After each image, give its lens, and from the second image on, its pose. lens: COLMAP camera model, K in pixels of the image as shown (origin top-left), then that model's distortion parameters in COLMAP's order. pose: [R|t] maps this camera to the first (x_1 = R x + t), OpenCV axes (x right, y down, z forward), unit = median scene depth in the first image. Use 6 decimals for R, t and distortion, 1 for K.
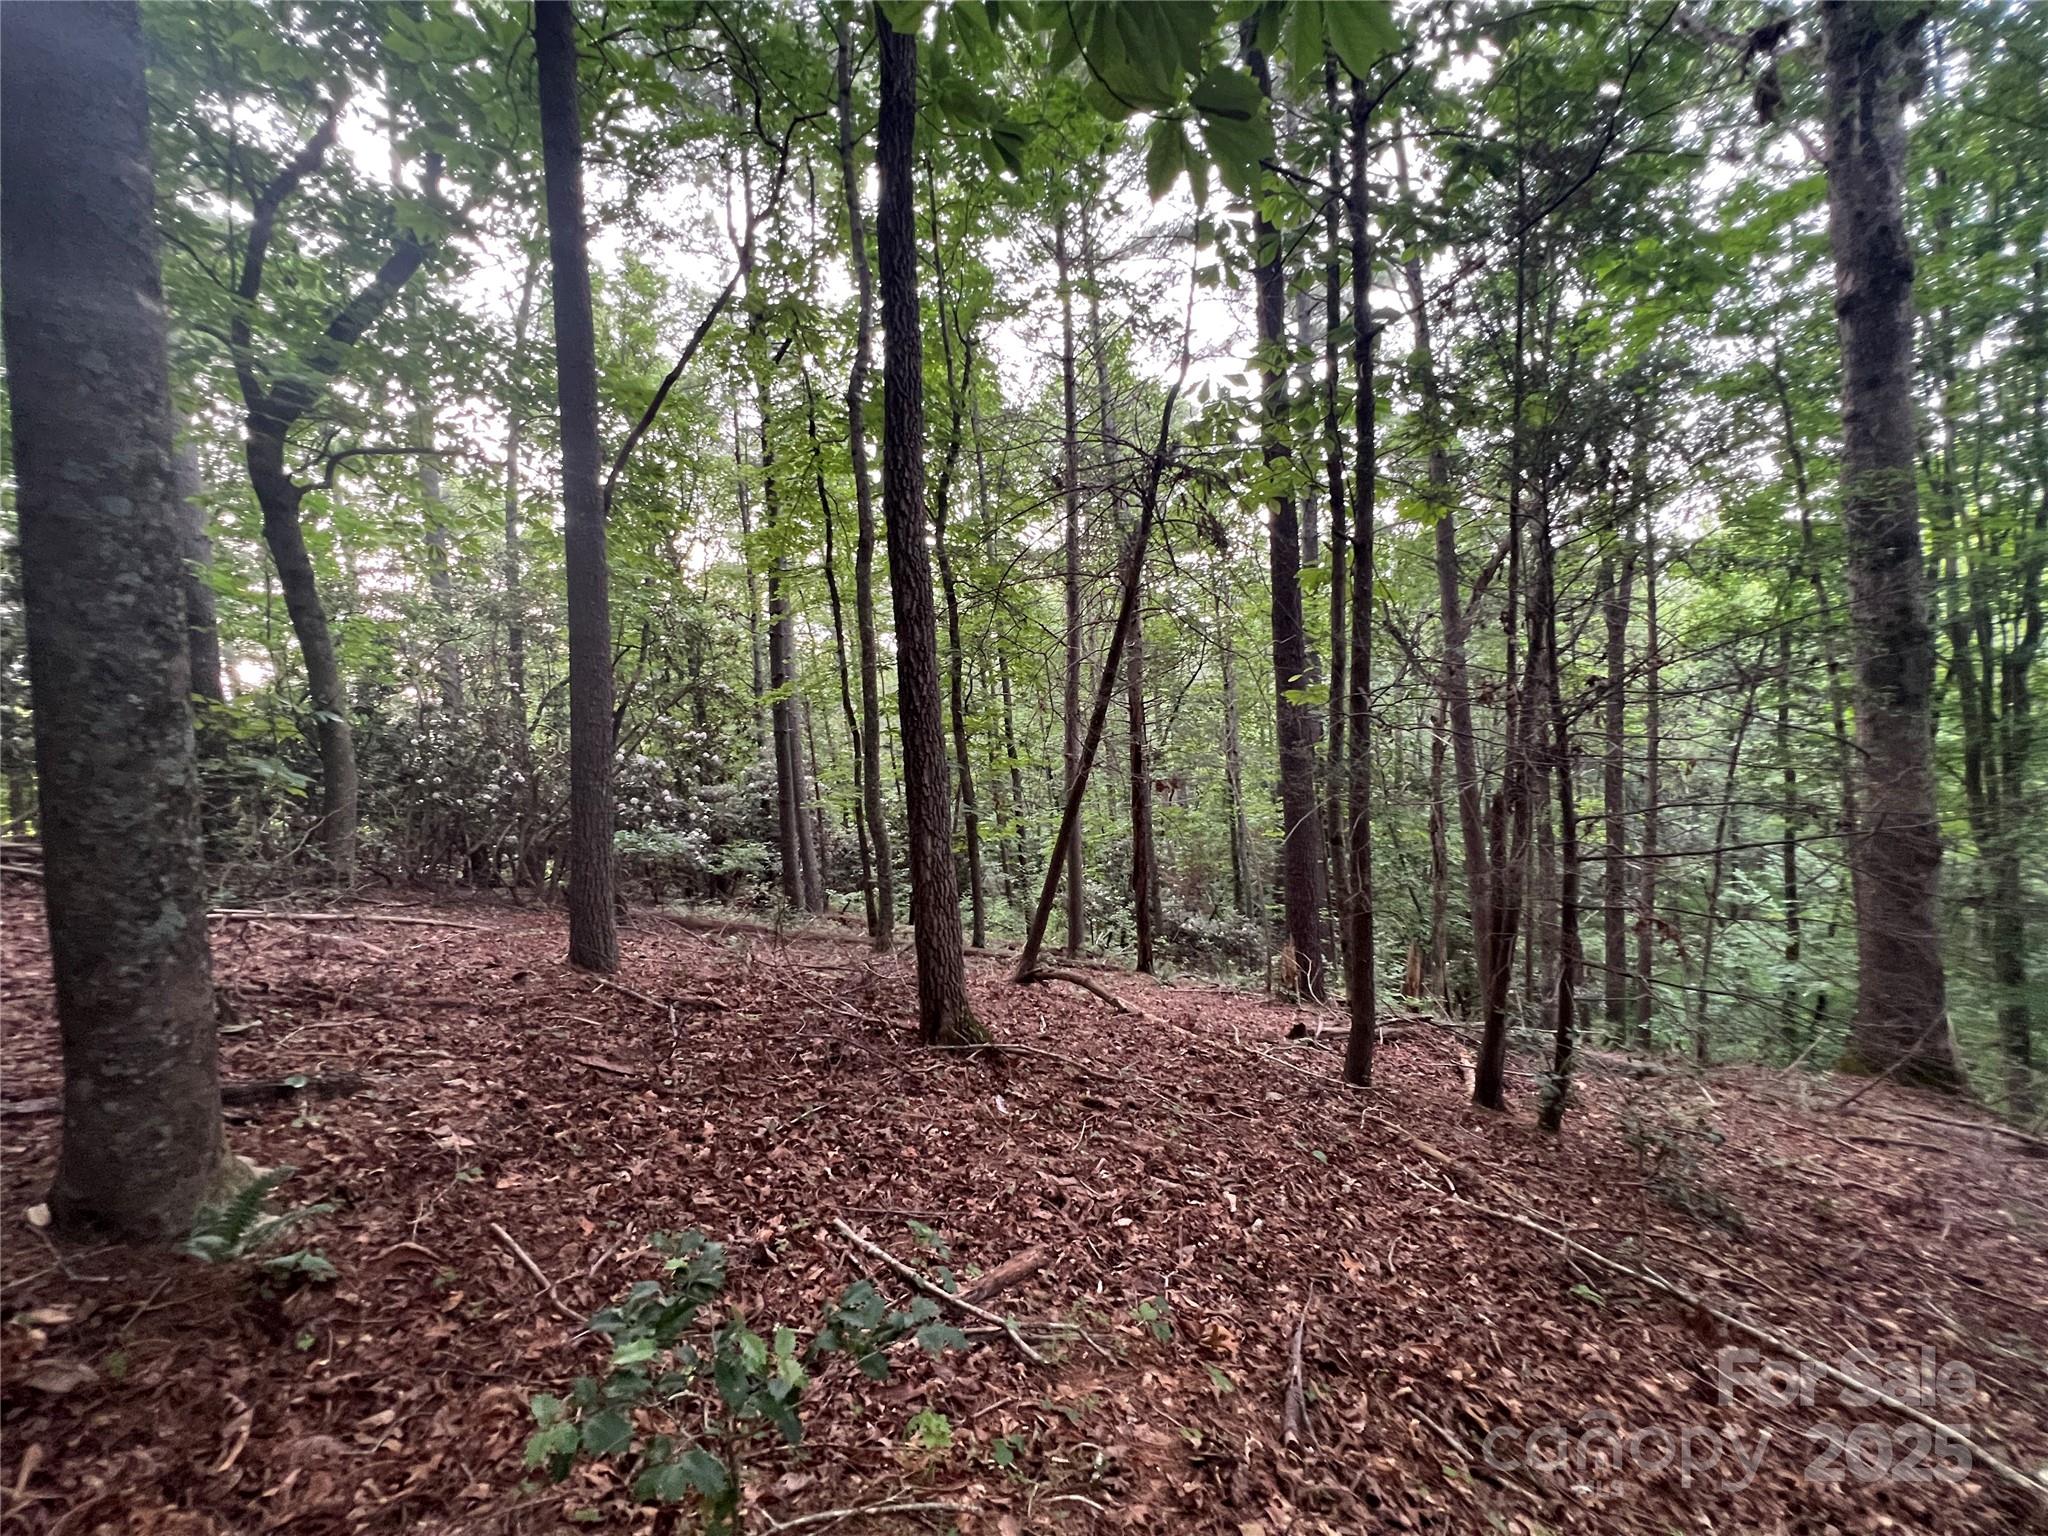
lens RADIAL K [[820.5, 0, 1019.1], [0, 820.5, 766.5], [0, 0, 1]] dist [-0.001063, 0.000233]
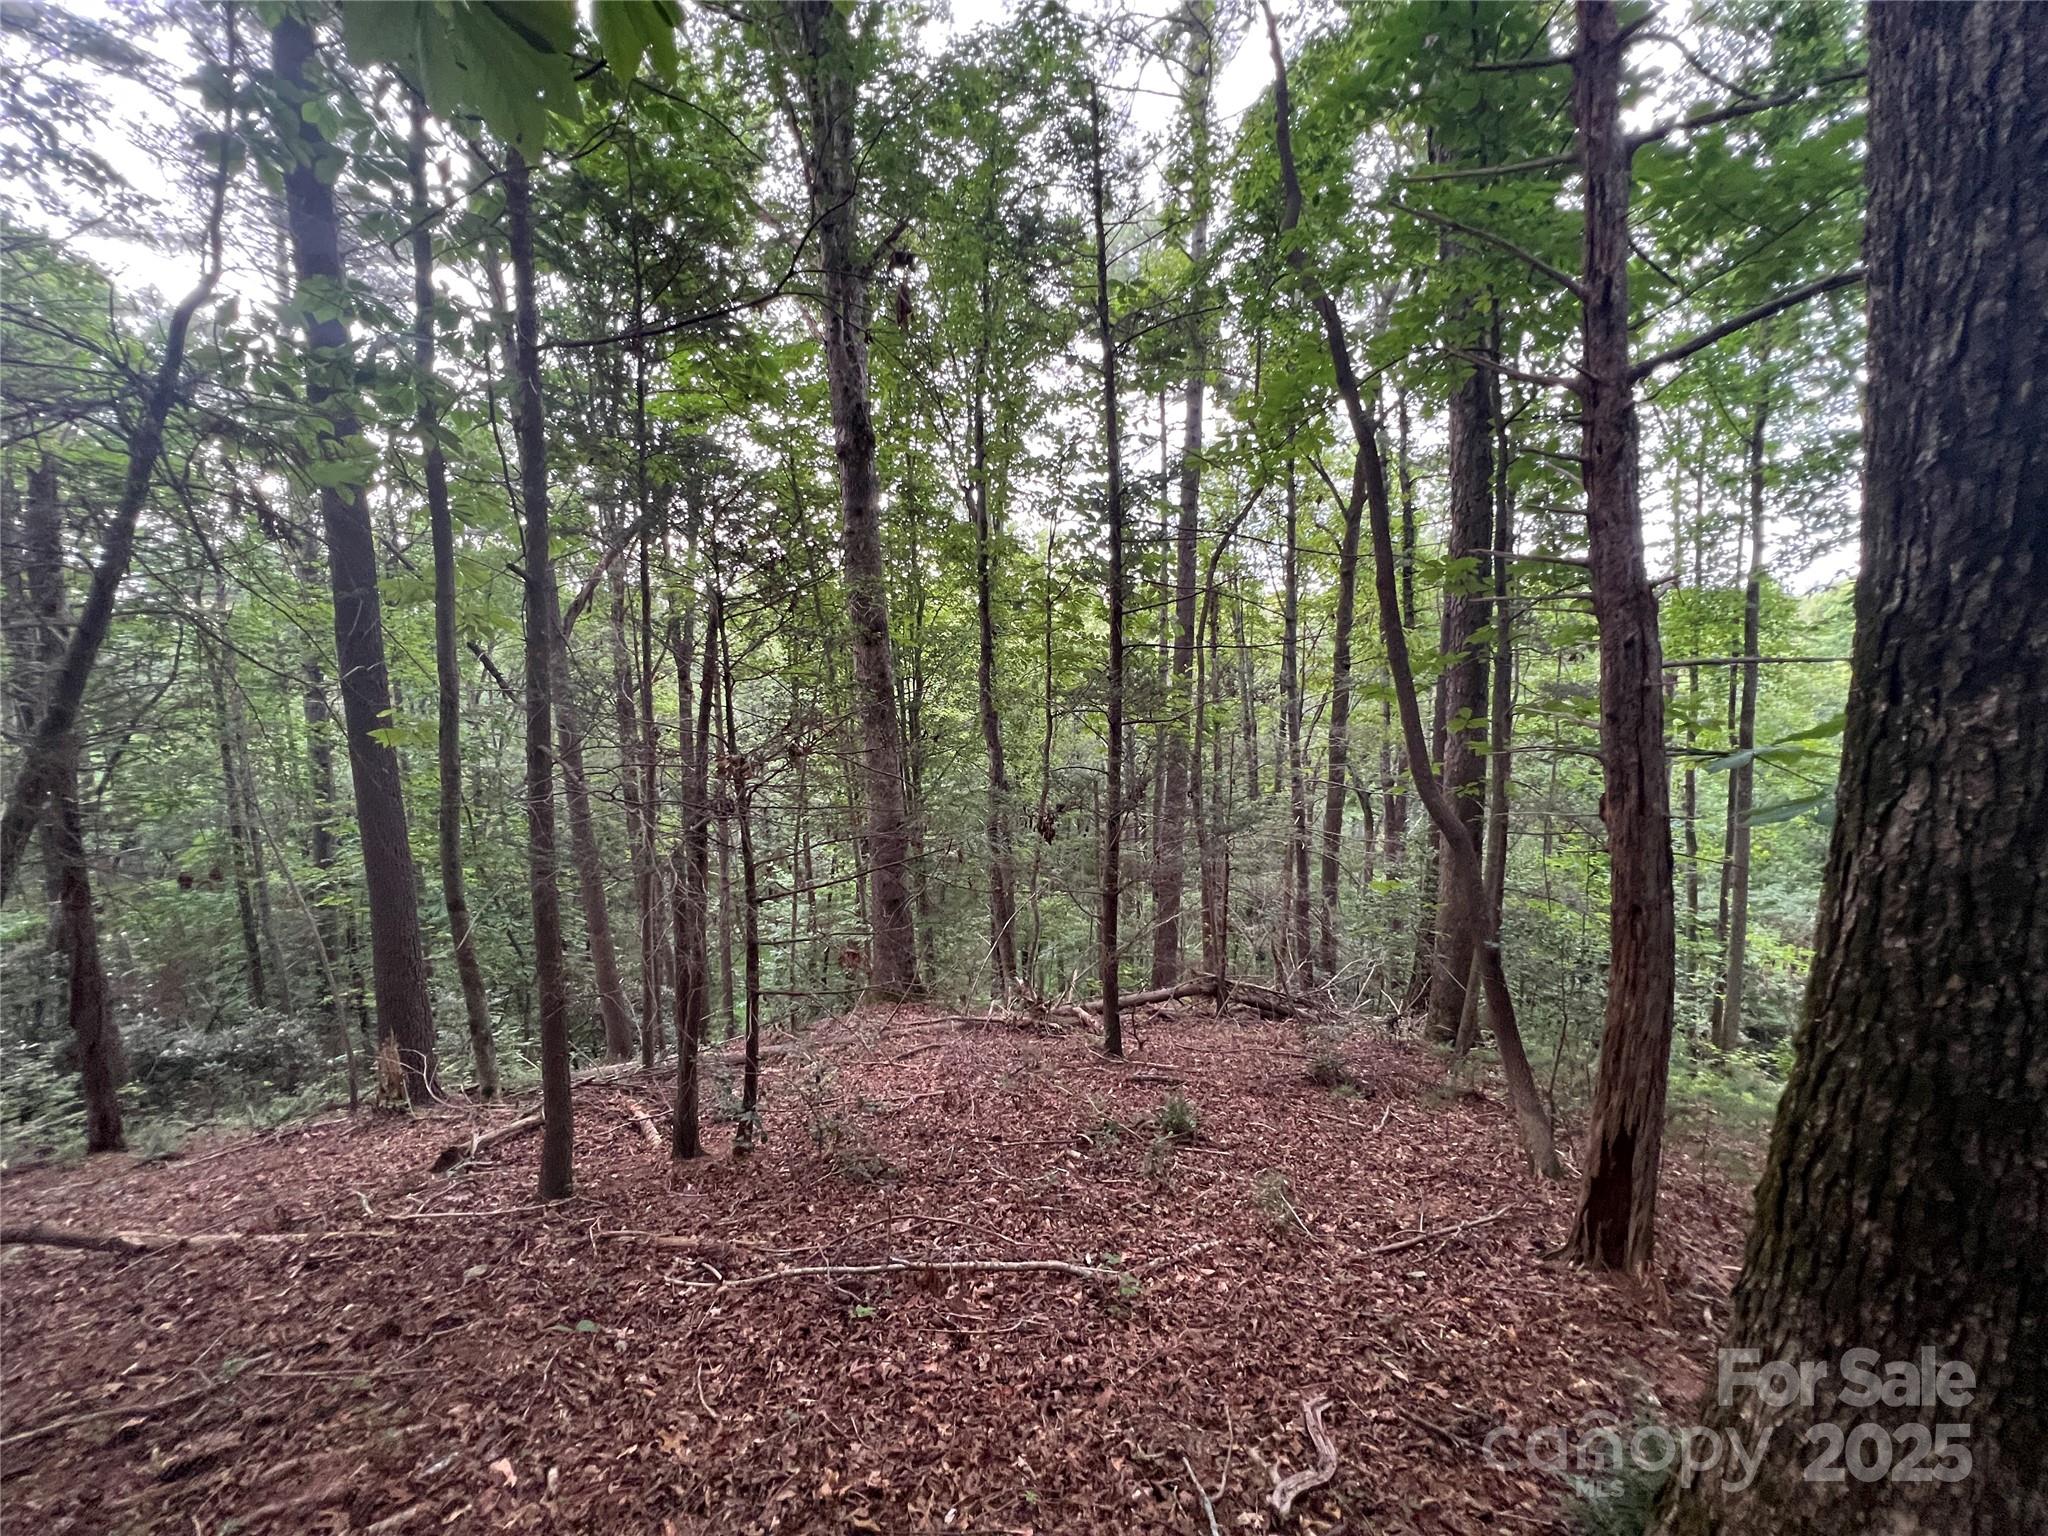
lens RADIAL K [[820.5, 0, 1019.1], [0, 820.5, 766.5], [0, 0, 1]] dist [-0.001063, 0.000233]
pose [[0.512879, -0.034833, 0.857754, -0.063509], [0.057061, 0.998350, 0.006424, -0.044988], [-0.856563, 0.045649, 0.514020, 0.109343]]
